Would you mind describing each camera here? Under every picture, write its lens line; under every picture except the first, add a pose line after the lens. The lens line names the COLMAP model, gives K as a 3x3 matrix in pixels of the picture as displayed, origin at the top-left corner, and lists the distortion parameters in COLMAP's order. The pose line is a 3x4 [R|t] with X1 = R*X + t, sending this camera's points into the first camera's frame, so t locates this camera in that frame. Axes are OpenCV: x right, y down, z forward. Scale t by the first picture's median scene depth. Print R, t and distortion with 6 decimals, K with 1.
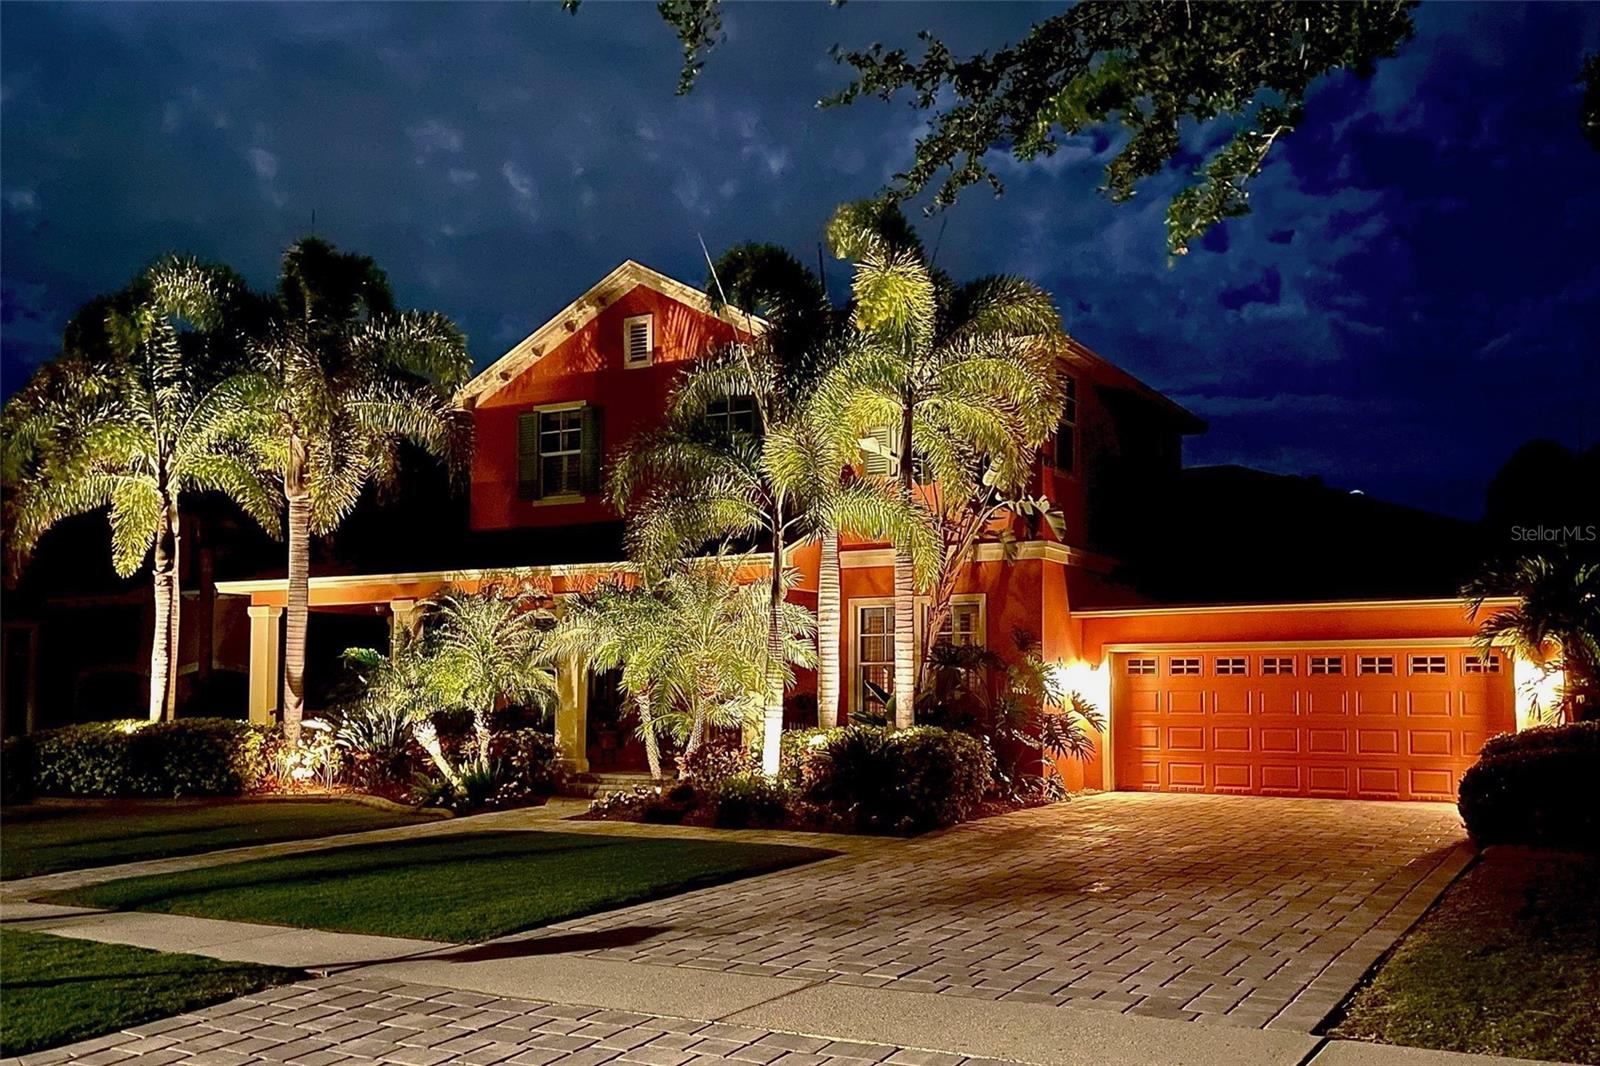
lens RADIAL K [[1377.2, 0, 800.0], [0, 1377.2, 533.0], [0, 0, 1]] dist [-0.013105, -0.007831]
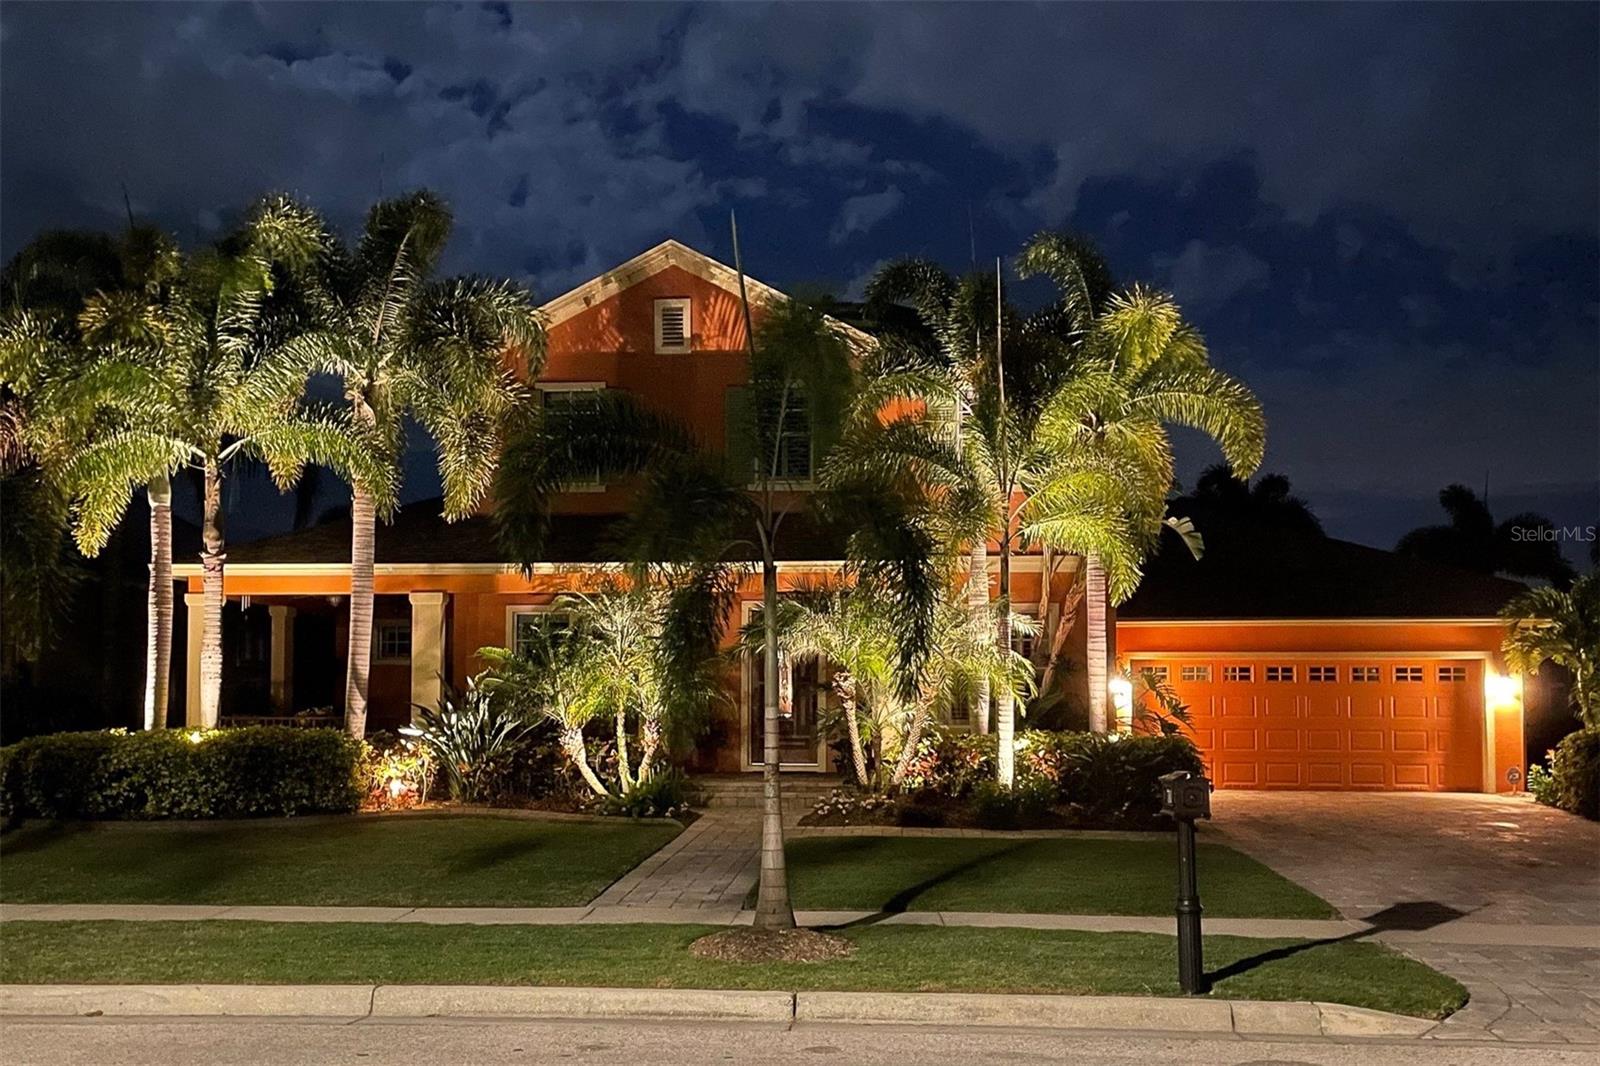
lens RADIAL K [[1558.7, 0, 800.0], [0, 1558.7, 533.0], [0, 0, 1]] dist [0.001497, 0.005607]
pose [[0.926447, 0.041016, 0.374184, -0.477783], [-0.044076, 0.999028, -0.000379, -0.000412], [-0.373836, -0.016142, 0.927354, -0.030322]]
